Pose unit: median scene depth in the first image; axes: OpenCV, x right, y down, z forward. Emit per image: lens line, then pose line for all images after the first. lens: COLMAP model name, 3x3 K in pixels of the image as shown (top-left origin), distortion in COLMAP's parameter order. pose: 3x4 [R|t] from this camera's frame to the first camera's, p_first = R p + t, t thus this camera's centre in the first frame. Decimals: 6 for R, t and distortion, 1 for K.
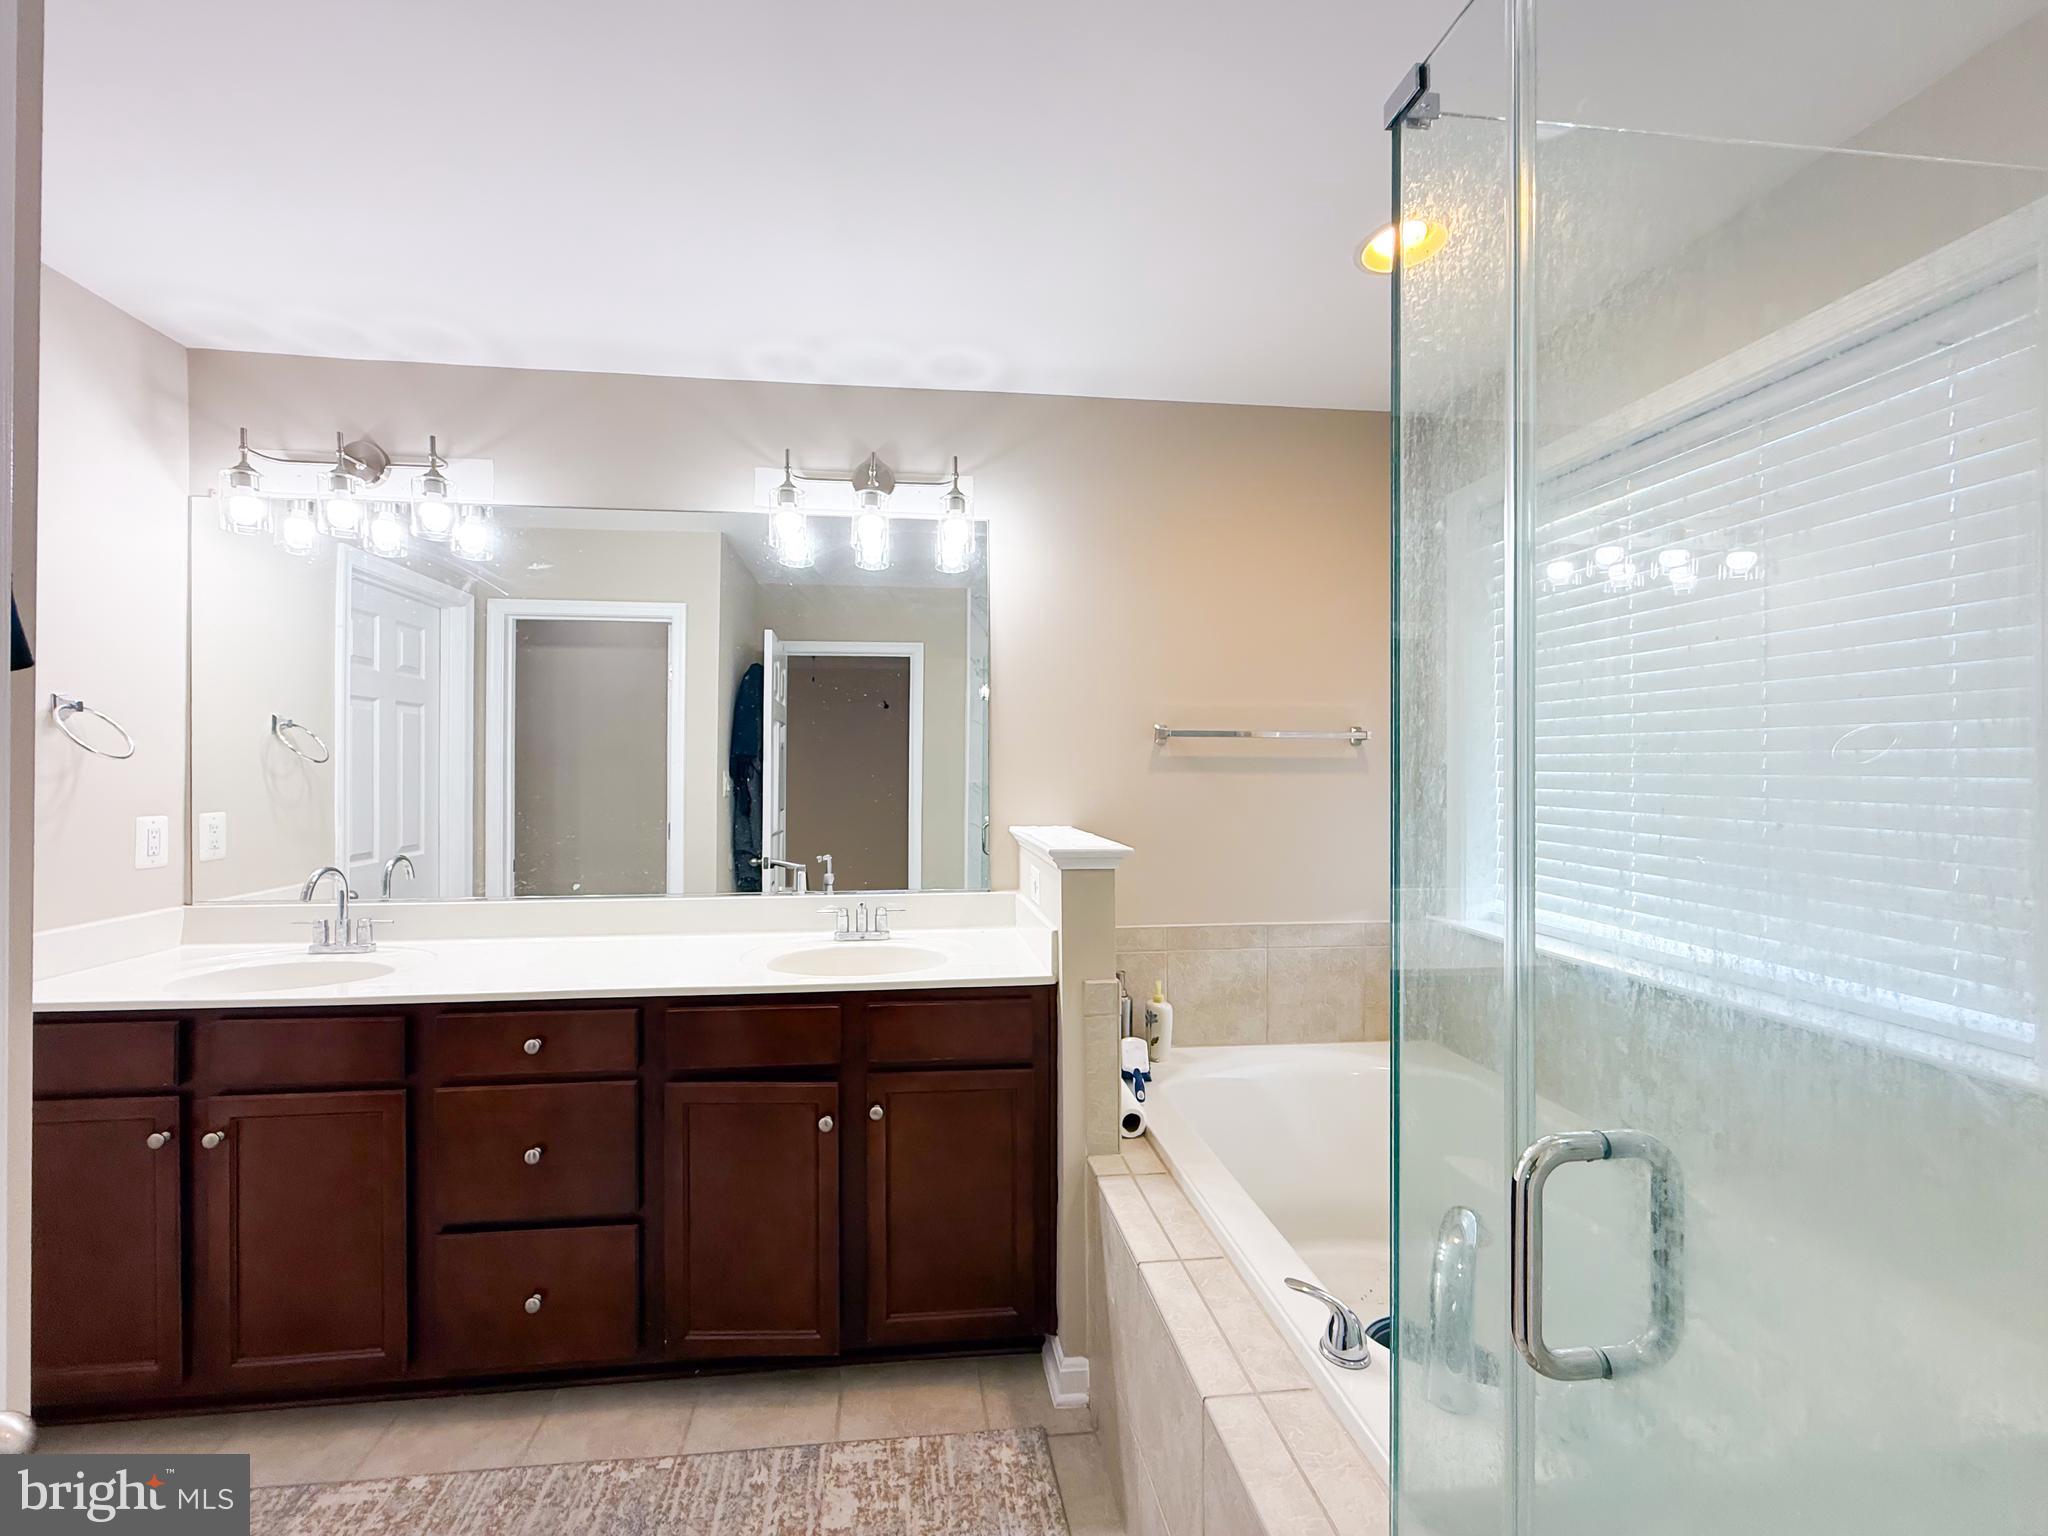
lens RADIAL K [[825.2, 0, 970.4], [0, 825.2, 767.4], [0, 0, 1]] dist [0.002481, 0.000236]
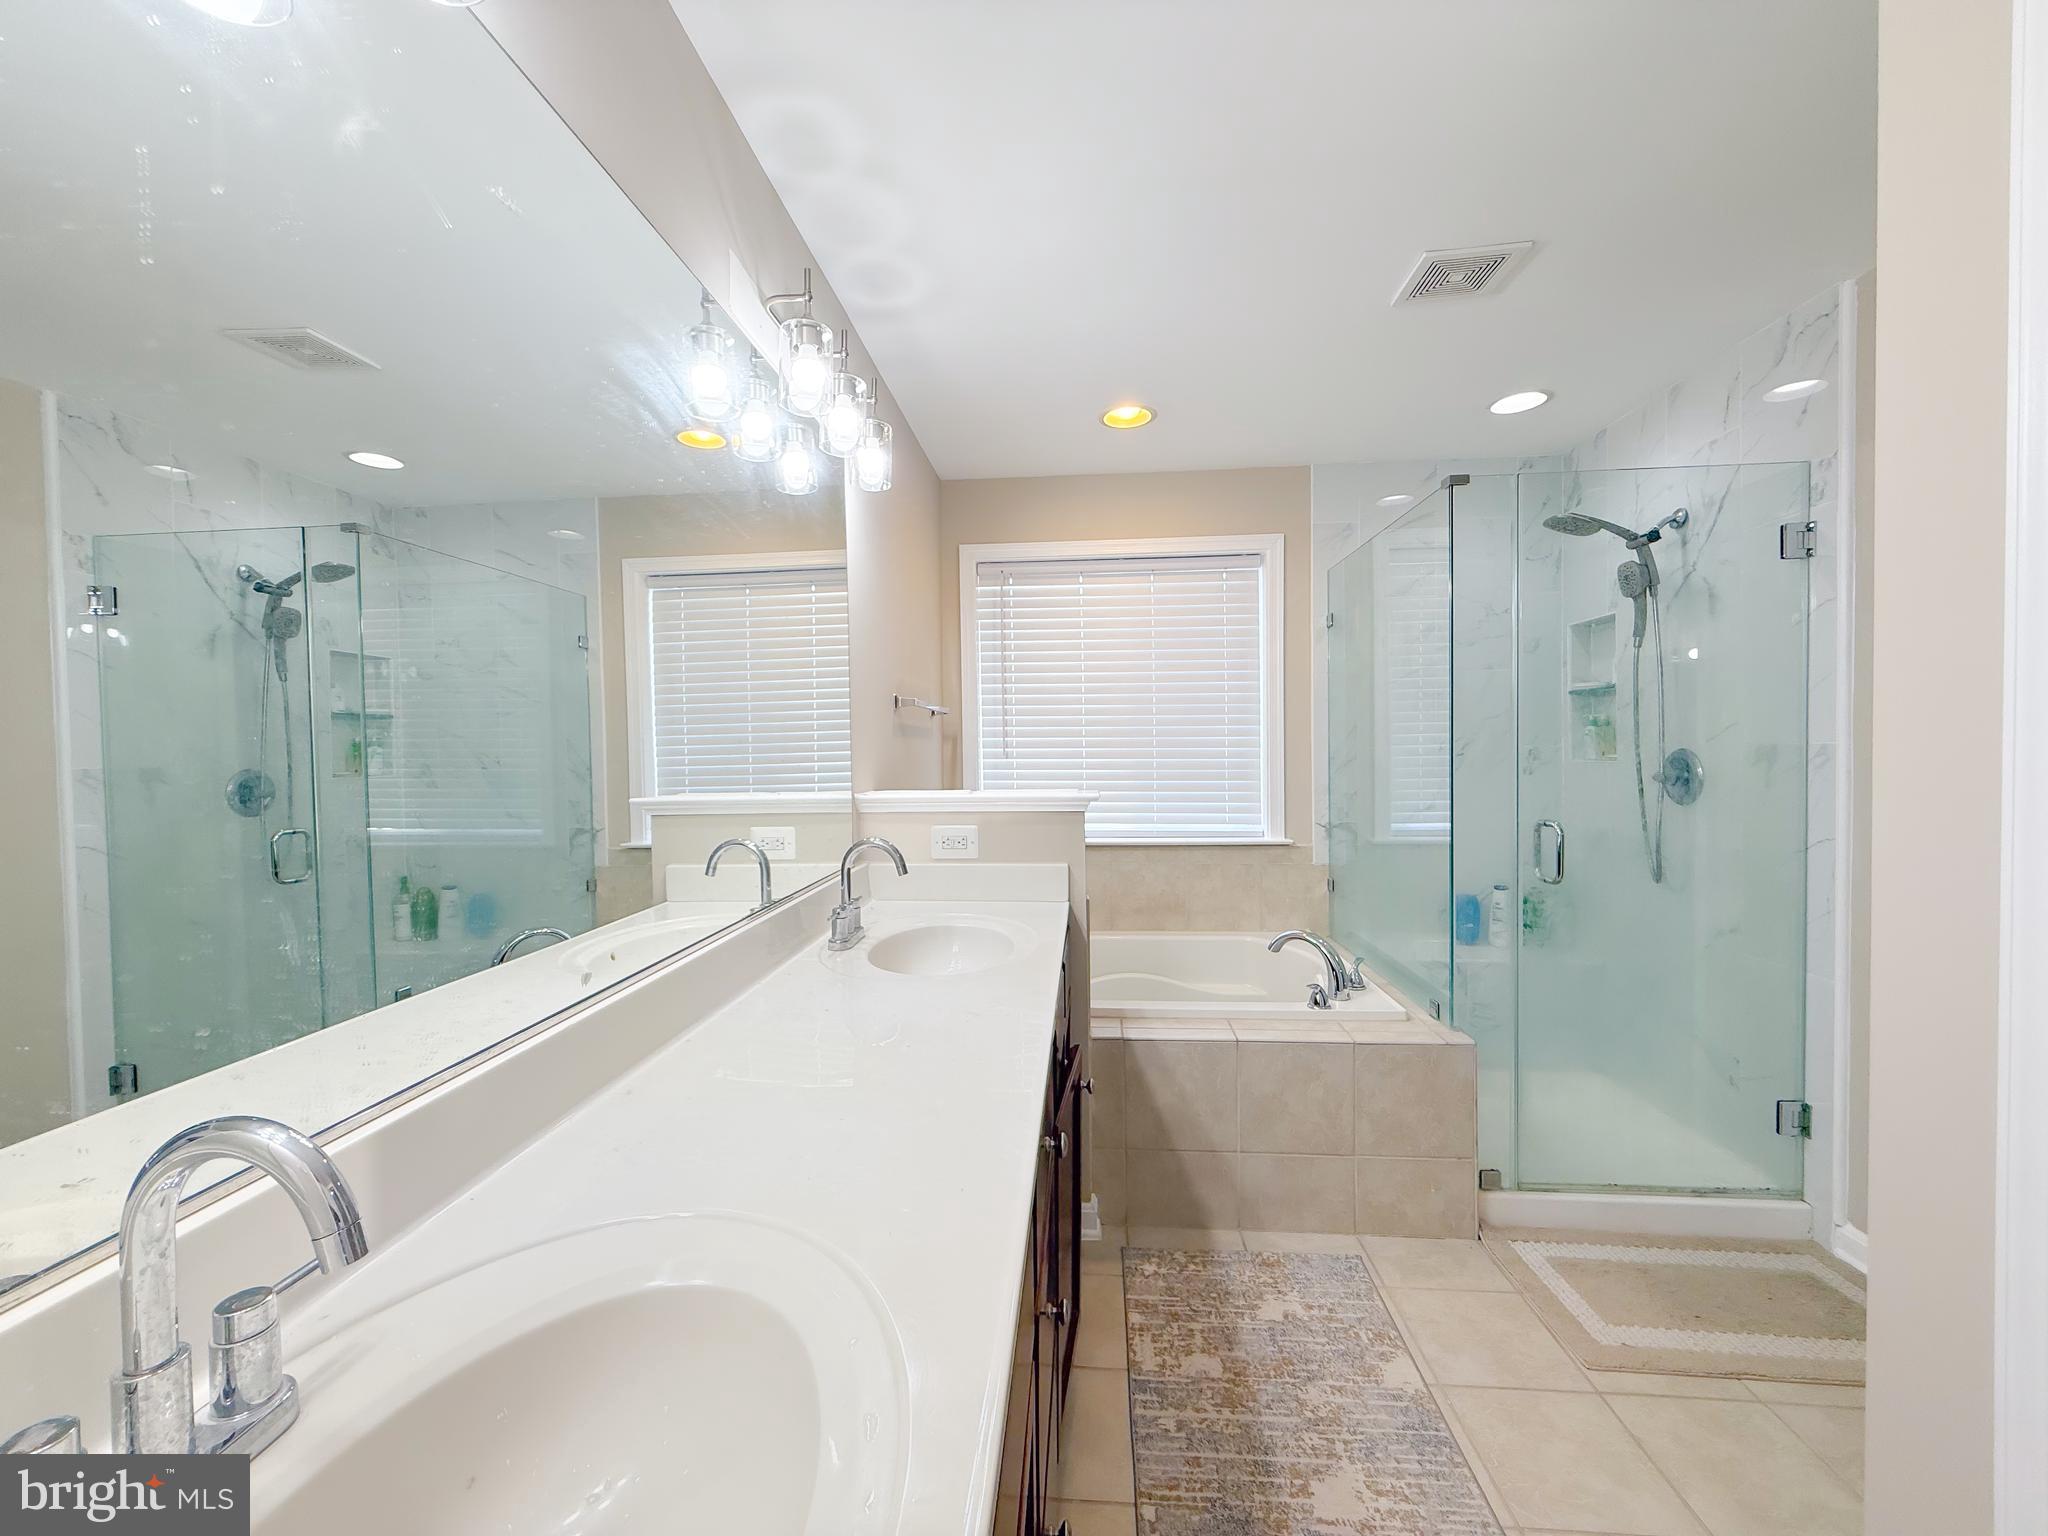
lens RADIAL K [[825.2, 0, 1015.2], [0, 825.2, 761.4], [0, 0, 1]] dist [0.002481, 0.000236]
pose [[0.195796, -0.026350, 0.980291, -1.279418], [0.011978, 0.999629, 0.024477, 0.023718], [-0.980572, 0.006949, 0.196038, 0.996982]]
